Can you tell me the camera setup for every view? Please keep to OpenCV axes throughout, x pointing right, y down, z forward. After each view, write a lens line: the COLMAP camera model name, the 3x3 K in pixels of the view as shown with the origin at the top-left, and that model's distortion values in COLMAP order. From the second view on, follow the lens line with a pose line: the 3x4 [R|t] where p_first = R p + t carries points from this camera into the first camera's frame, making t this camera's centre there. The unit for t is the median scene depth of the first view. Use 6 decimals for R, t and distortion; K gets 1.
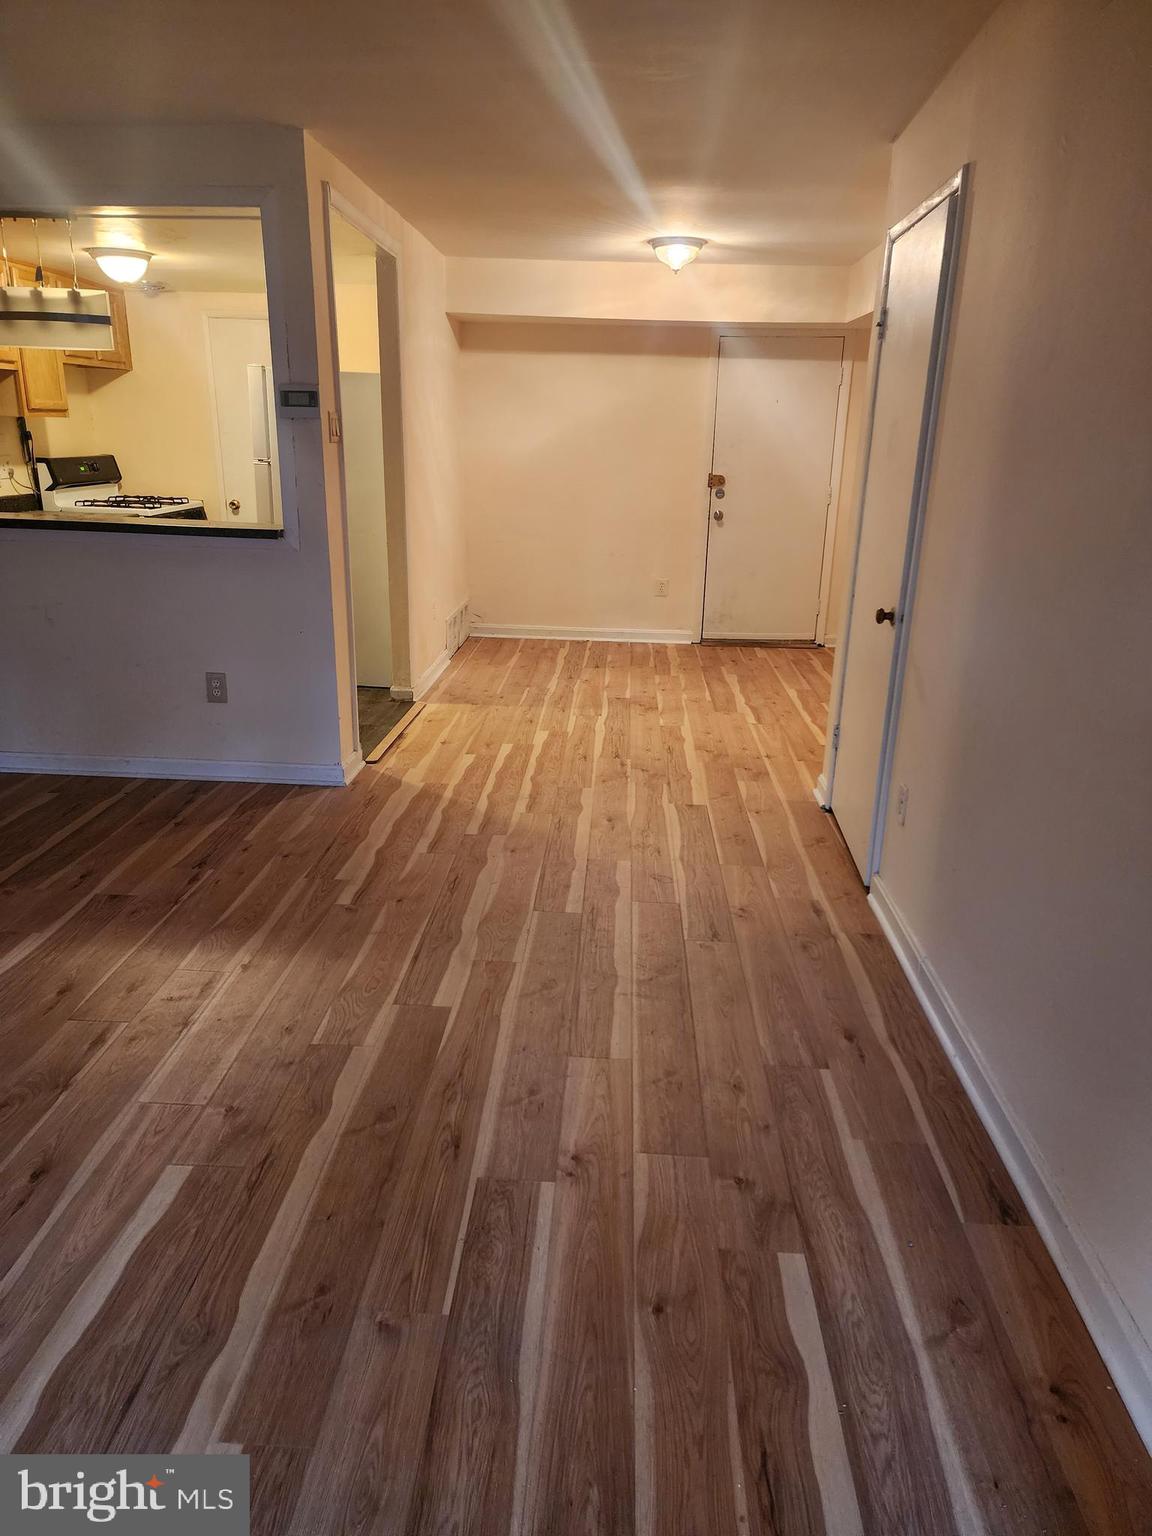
lens RADIAL K [[1000.6, 0, 584.4], [0, 1000.6, 774.8], [0, 0, 1]] dist [0.098096, -0.111934]
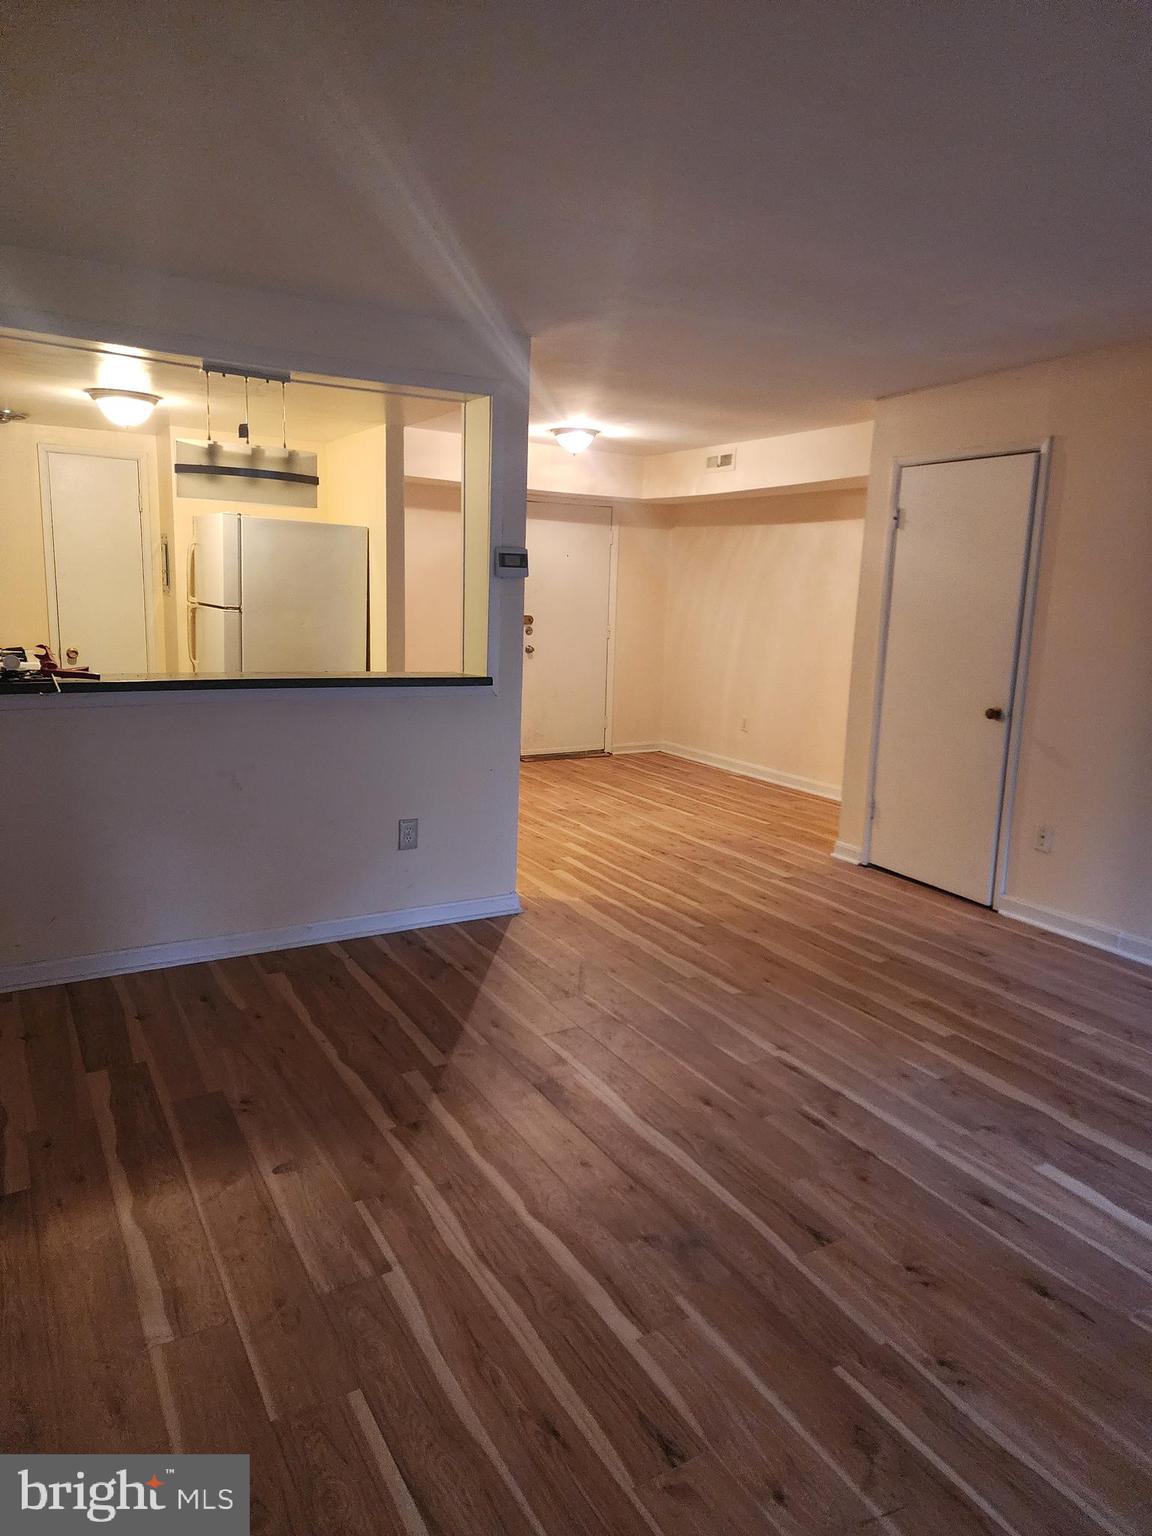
lens RADIAL K [[998.5, 0, 572.0], [0, 998.5, 760.7], [0, 0, 1]] dist [0.070715, -0.069482]
pose [[0.842176, -0.090811, 0.531501, -0.766372], [0.160058, 0.983389, -0.085597, -0.048600], [-0.514899, 0.157159, 0.842722, 0.079945]]
